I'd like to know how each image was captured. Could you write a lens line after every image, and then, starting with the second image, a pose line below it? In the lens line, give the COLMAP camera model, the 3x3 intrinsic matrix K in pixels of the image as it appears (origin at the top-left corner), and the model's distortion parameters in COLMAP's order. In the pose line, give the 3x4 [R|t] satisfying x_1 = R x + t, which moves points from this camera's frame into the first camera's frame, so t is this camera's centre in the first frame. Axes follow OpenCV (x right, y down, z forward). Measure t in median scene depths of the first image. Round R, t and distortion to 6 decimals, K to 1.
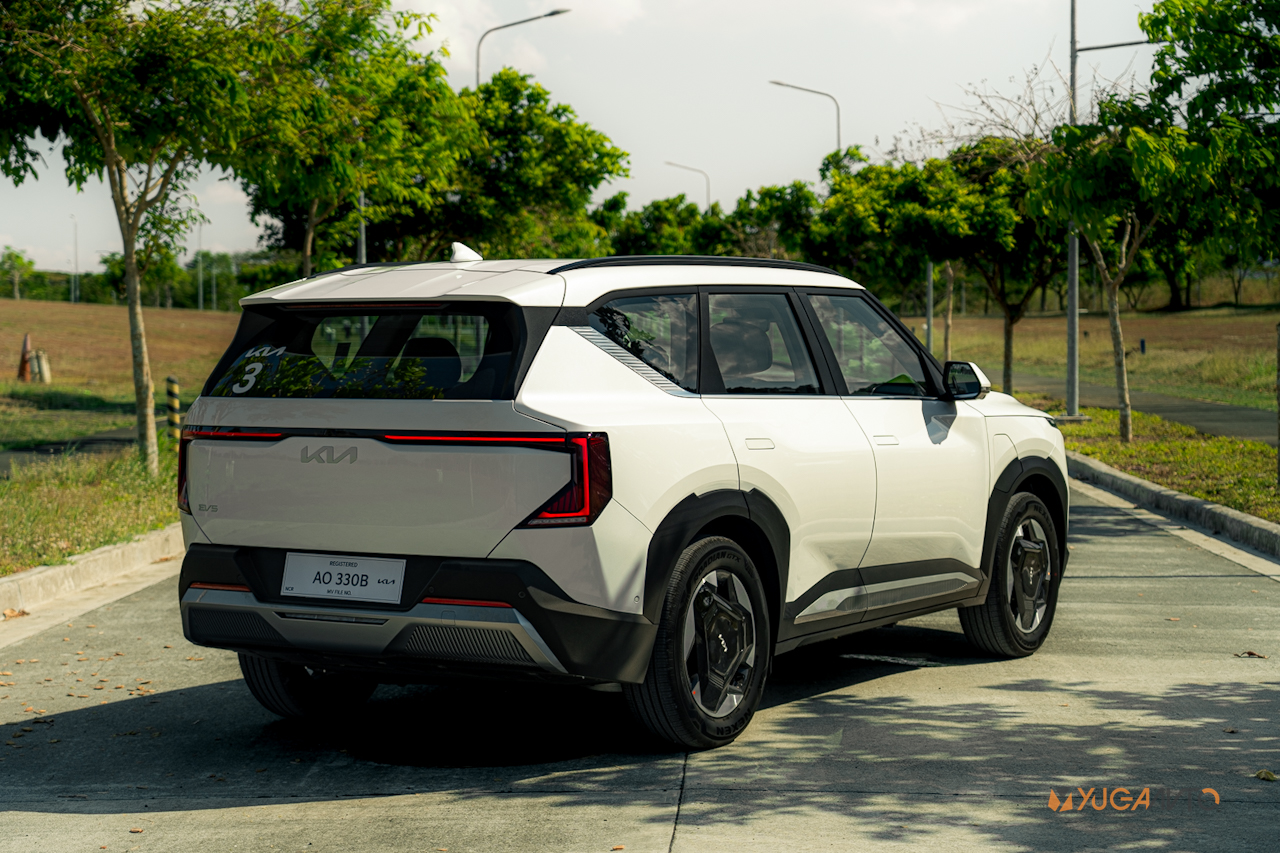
lens RADIAL K [[2329.5, 0, 639.7], [0, 2329.5, 410.6], [0, 0, 1]] dist [0.329821, -1.835522]
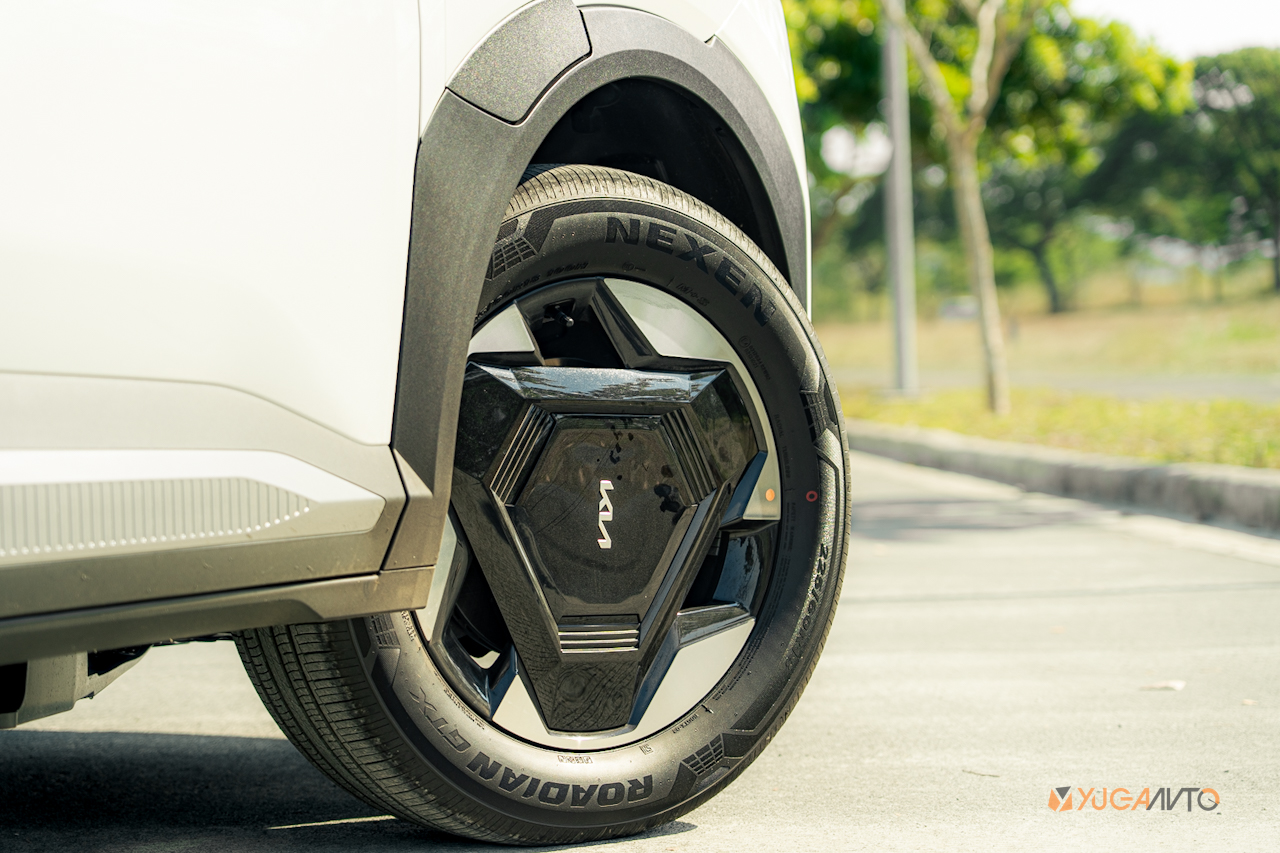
lens RADIAL K [[3091.9, 0, 640.0], [0, 3091.9, 426.5], [0, 0, 1]] dist [-0.022112, -0.036490]
pose [[0.995187, -0.035862, 0.091194, 0.143409], [0.038295, 0.998952, -0.025069, 0.073953], [-0.090200, 0.028441, 0.995518, 0.714274]]
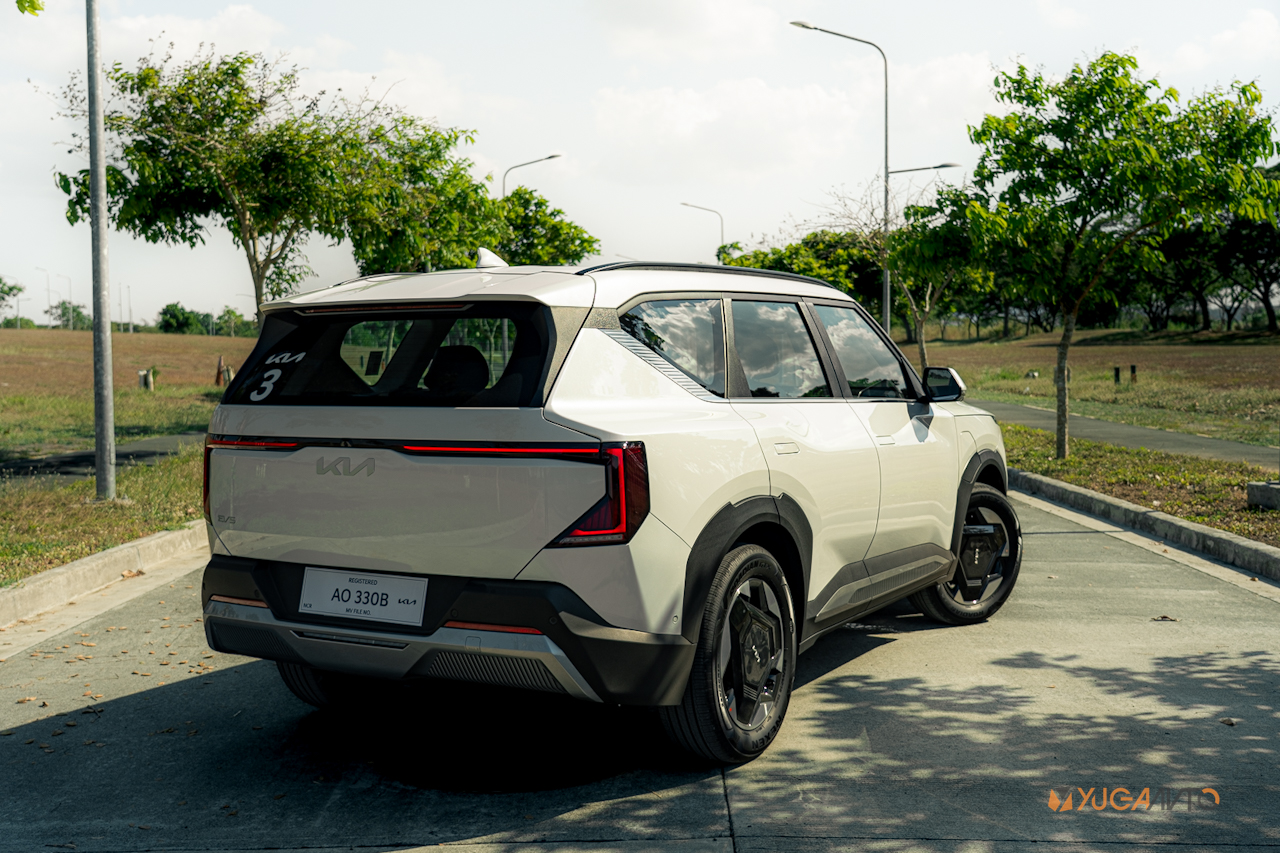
lens RADIAL K [[1314.8, 0, 640.0], [0, 1314.8, 426.5], [0, 0, 1]] dist [-0.009208, 0.002576]
pose [[0.999432, -0.002614, 0.033593, -0.026122], [0.001957, 0.999807, 0.019561, -0.005537], [-0.033637, -0.019484, 0.999244, 0.376282]]
